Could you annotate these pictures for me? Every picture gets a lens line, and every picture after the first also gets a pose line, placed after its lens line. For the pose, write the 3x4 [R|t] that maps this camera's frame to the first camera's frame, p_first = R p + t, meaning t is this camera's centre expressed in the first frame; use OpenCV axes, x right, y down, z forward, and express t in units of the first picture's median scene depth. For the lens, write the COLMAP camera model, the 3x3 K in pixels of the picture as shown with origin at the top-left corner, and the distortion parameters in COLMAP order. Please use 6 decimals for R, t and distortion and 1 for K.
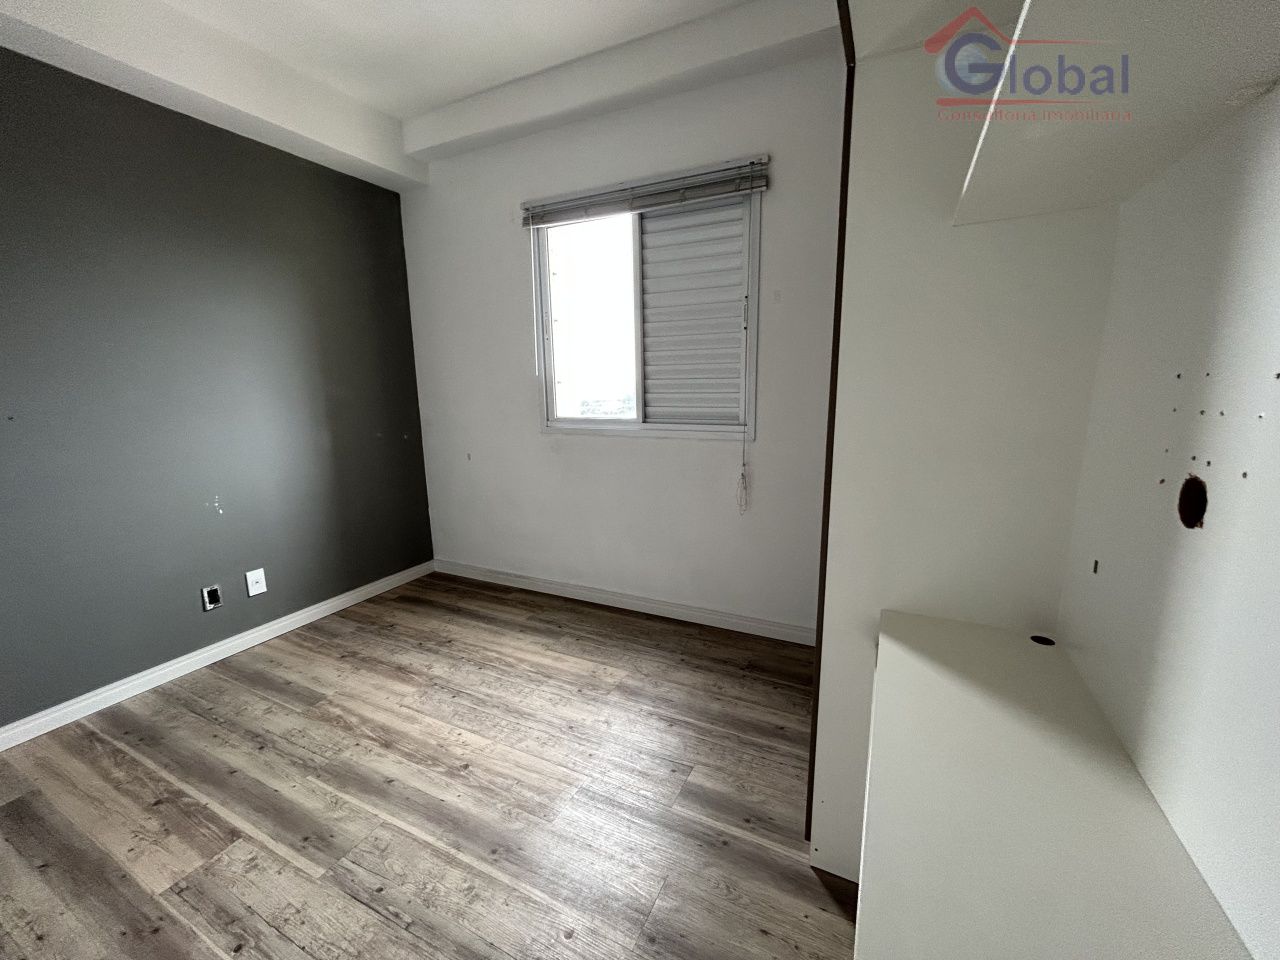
lens RADIAL K [[517.8, 0, 639.8], [0, 517.8, 483.0], [0, 0, 1]] dist [-0.001896, 0.001074]
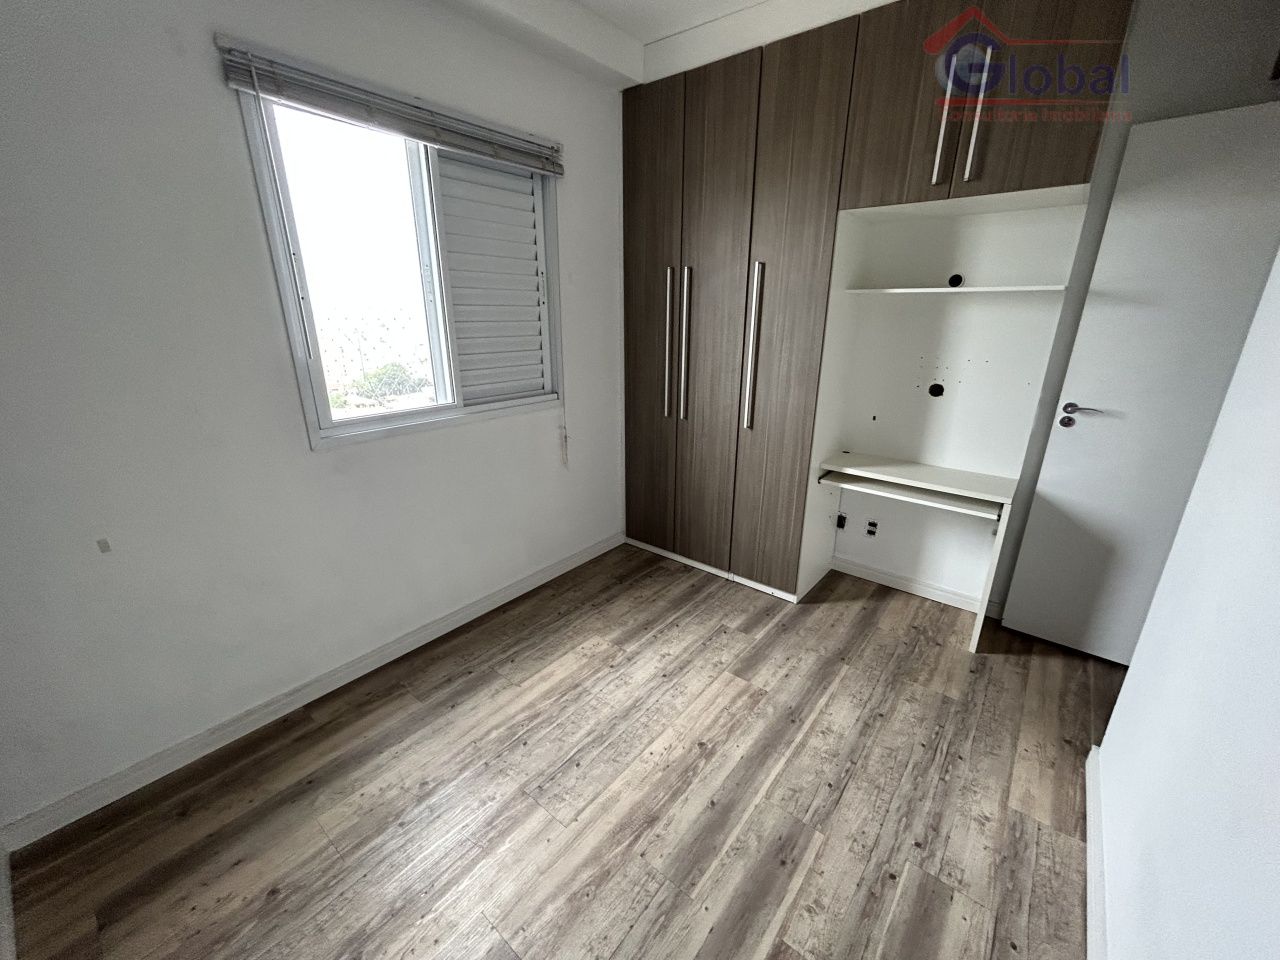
lens RADIAL K [[517.8, 0, 642.6], [0, 517.8, 483.8], [0, 0, 1]] dist [-0.001896, 0.001074]
pose [[0.217519, -0.298345, 0.929342, -1.015603], [0.177972, 0.948301, 0.262776, -0.223120], [-0.959693, 0.108239, 0.259371, 0.665588]]
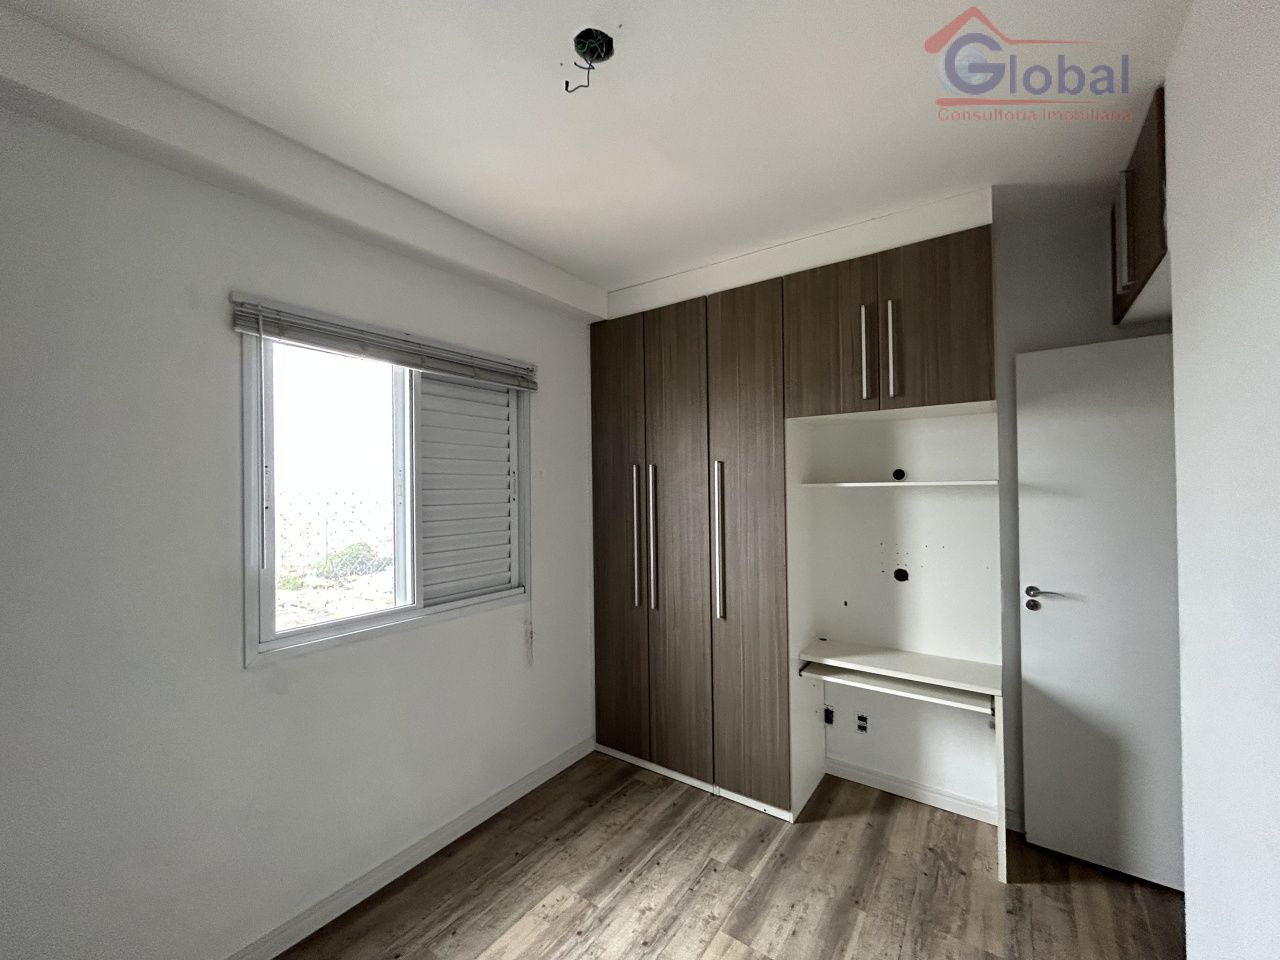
lens RADIAL K [[517.8, 0, 642.8], [0, 517.8, 481.3], [0, 0, 1]] dist [-0.001896, 0.001074]
pose [[0.157380, 0.018381, 0.987367, -0.993309], [0.198643, 0.978802, -0.049884, -0.267943], [-0.967353, 0.203984, 0.150393, 0.660382]]
